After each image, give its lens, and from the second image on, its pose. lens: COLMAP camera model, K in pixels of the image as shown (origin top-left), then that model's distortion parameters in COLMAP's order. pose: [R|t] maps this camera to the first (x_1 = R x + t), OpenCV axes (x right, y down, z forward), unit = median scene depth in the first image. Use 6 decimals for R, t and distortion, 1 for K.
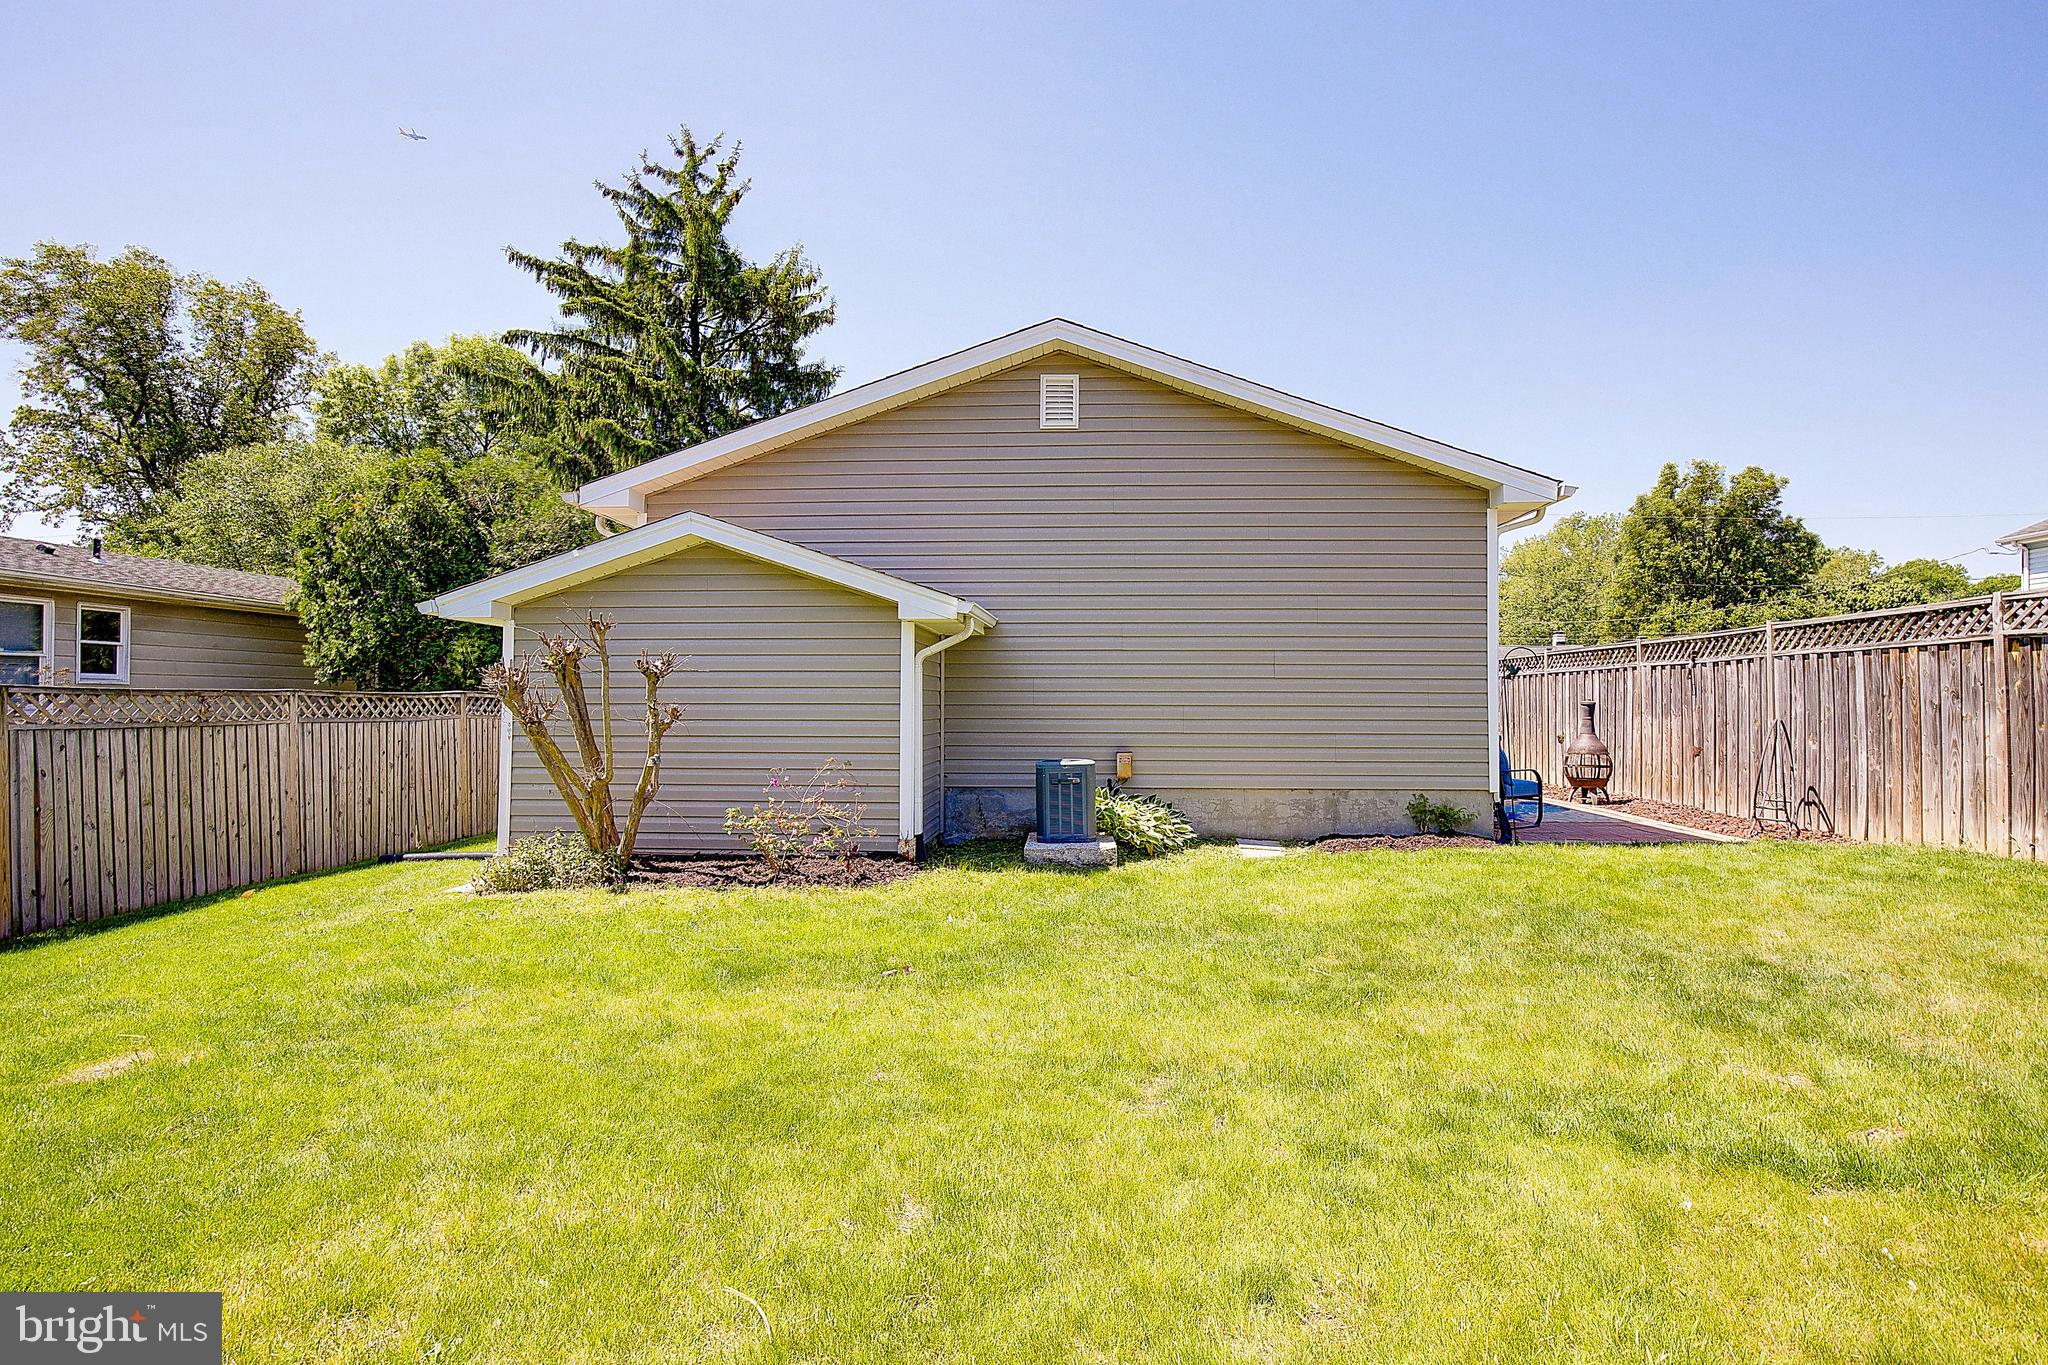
lens RADIAL K [[940.4, 0, 1029.8], [0, 940.4, 721.9], [0, 0, 1]] dist [-0.019064, 0.001089]
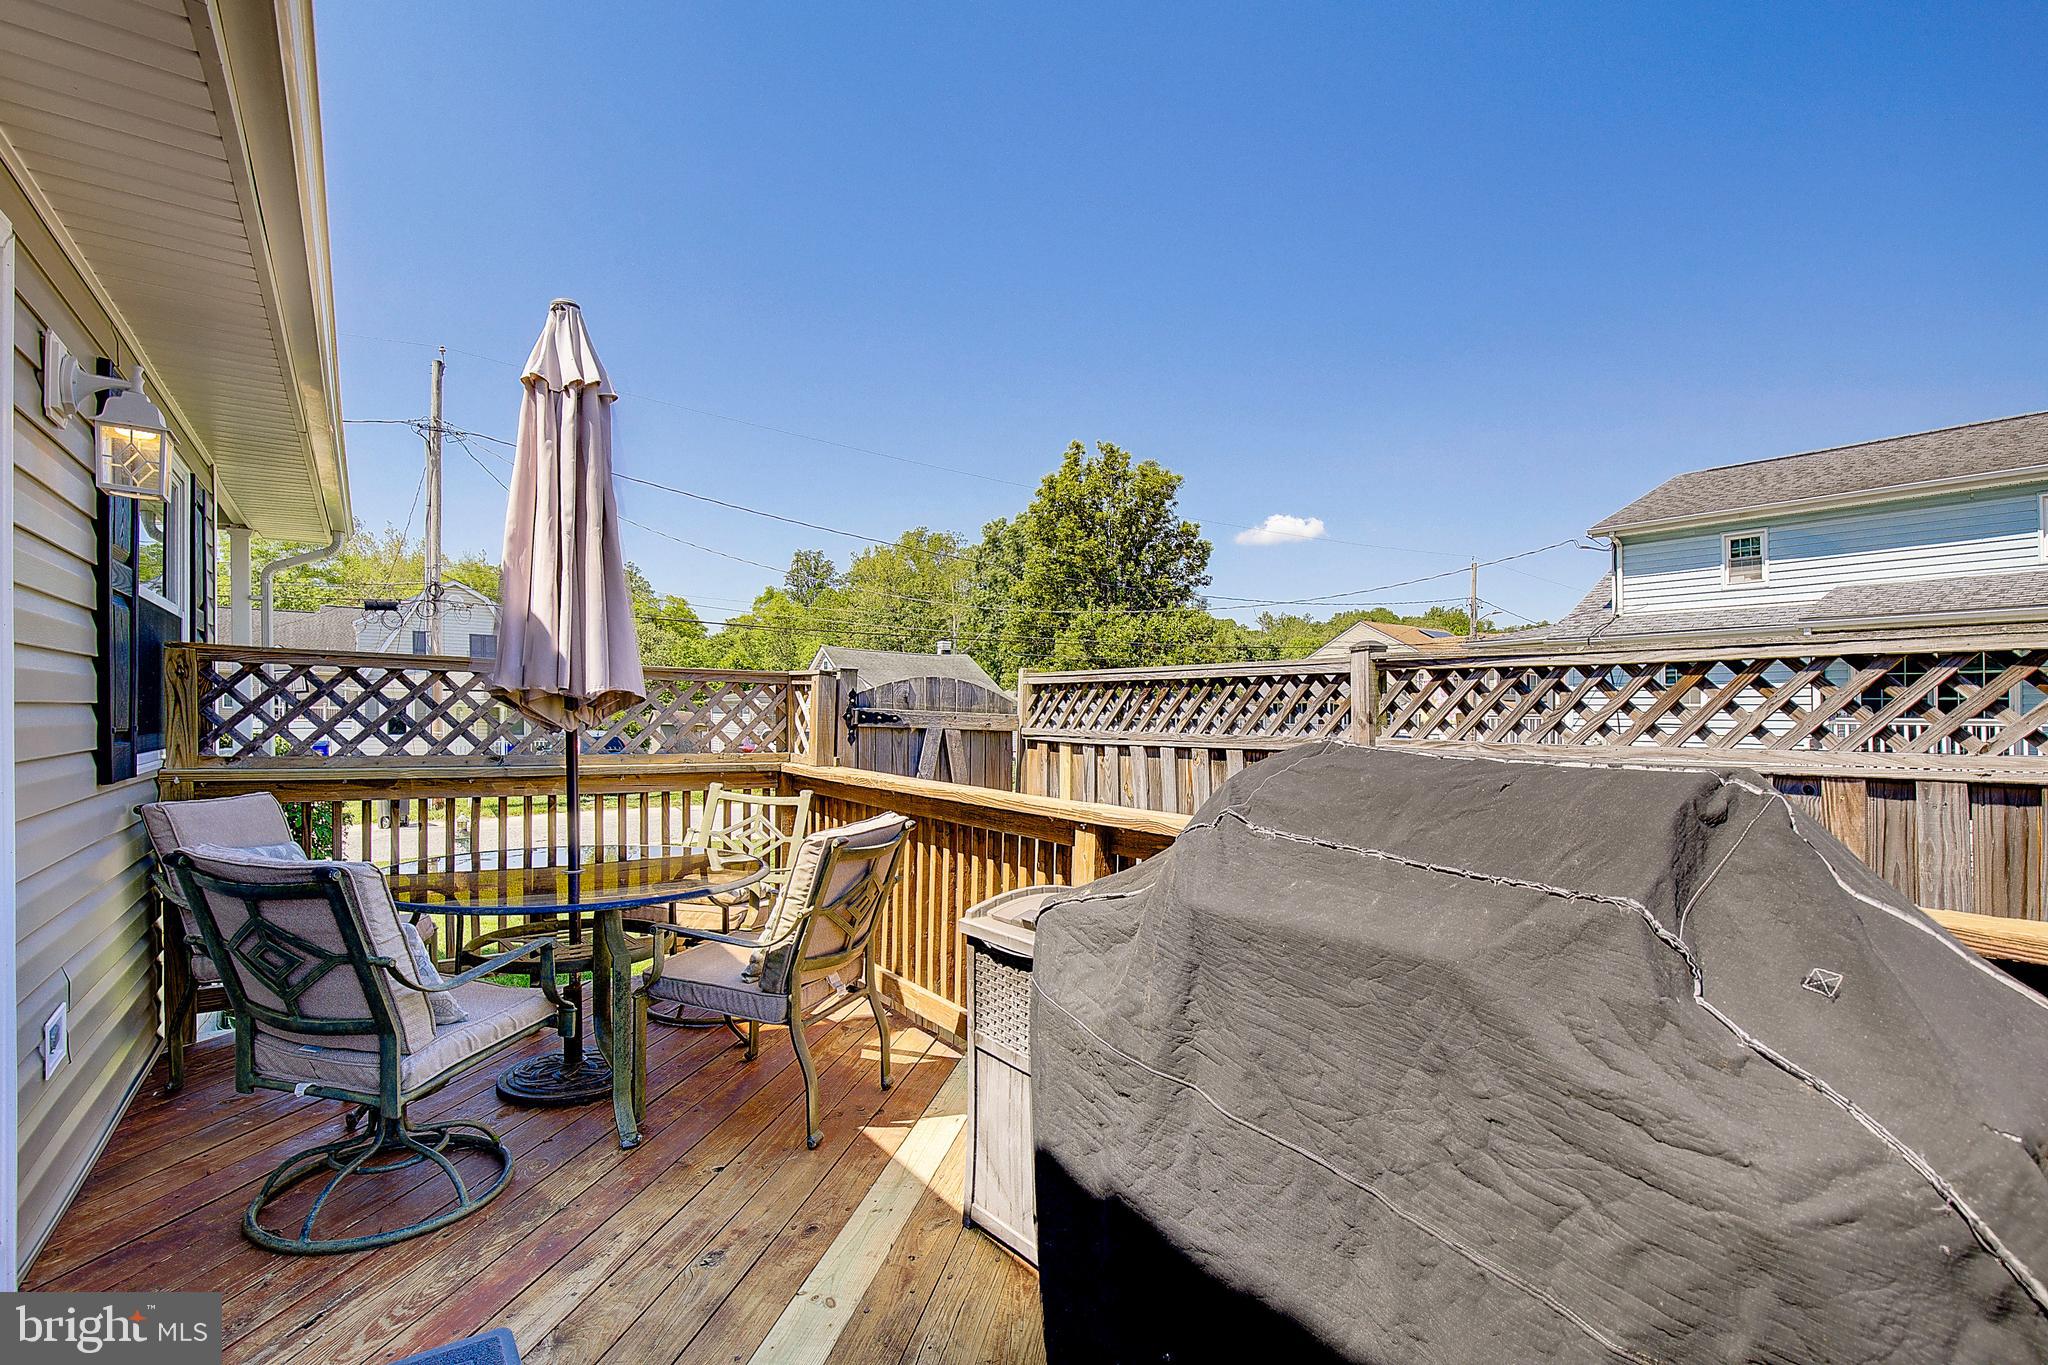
lens RADIAL K [[930.7, 0, 1020.6], [0, 930.7, 690.7], [0, 0, 1]] dist [-0.000257, 0.000476]
pose [[0.786812, 0.024567, 0.616704, 0.589623], [-0.002096, 0.999308, -0.037134, -0.100147], [-0.617189, 0.027925, 0.786319, 1.661066]]
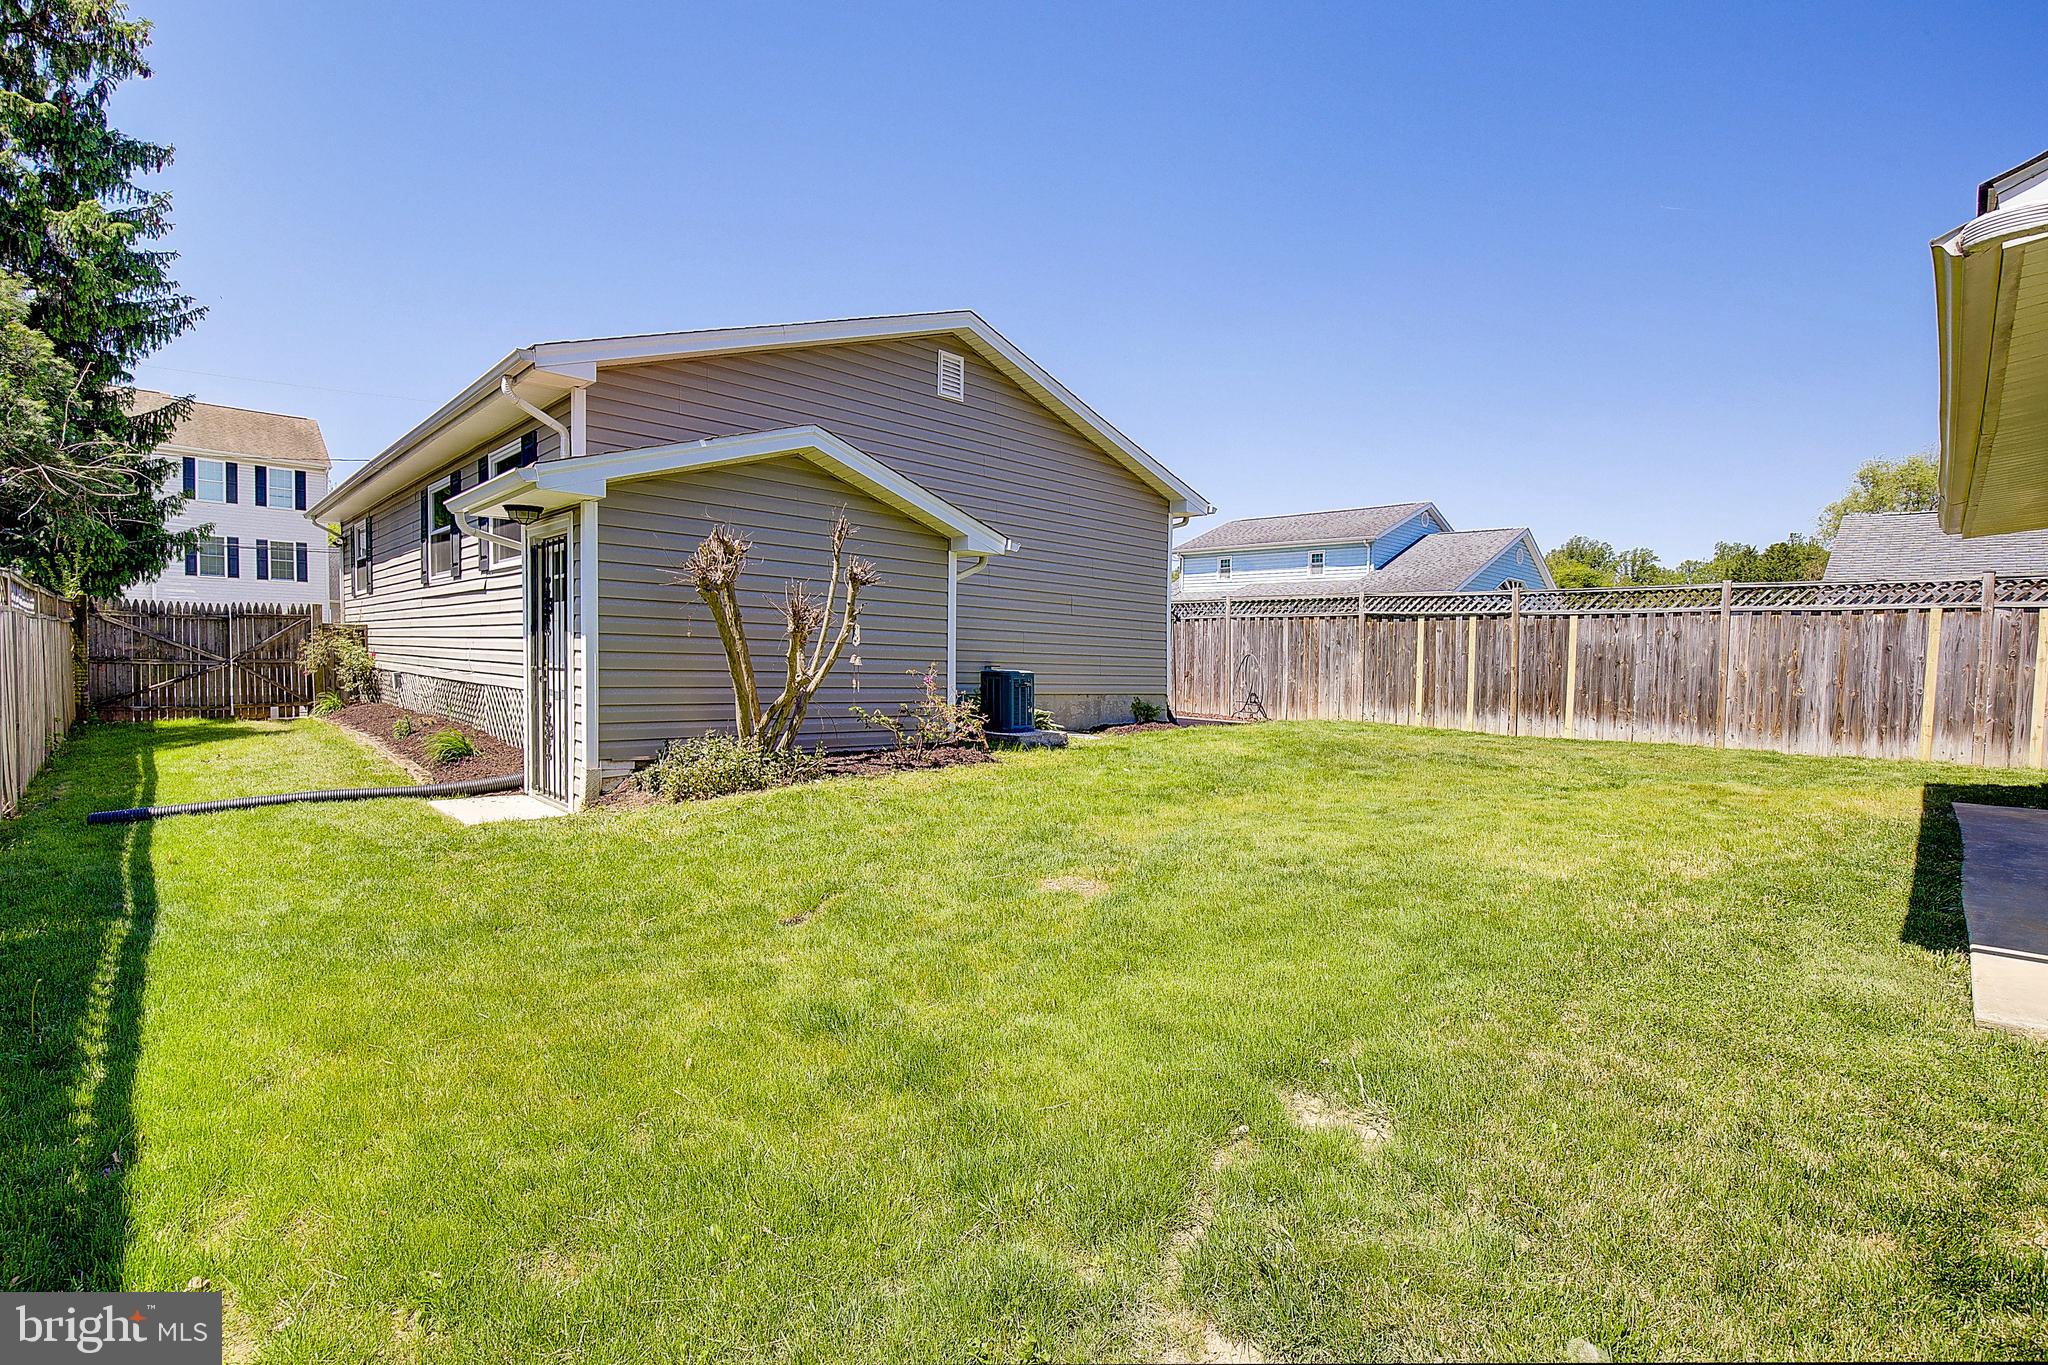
lens RADIAL K [[947.2, 0, 1027.4], [0, 947.2, 688.5], [0, 0, 1]] dist [0.000475, 0.000218]
pose [[0.692310, -0.001287, 0.721599, -0.781238], [-0.019328, 0.999607, 0.020326, 0.034830], [-0.721341, -0.028019, 0.692013, 0.070484]]
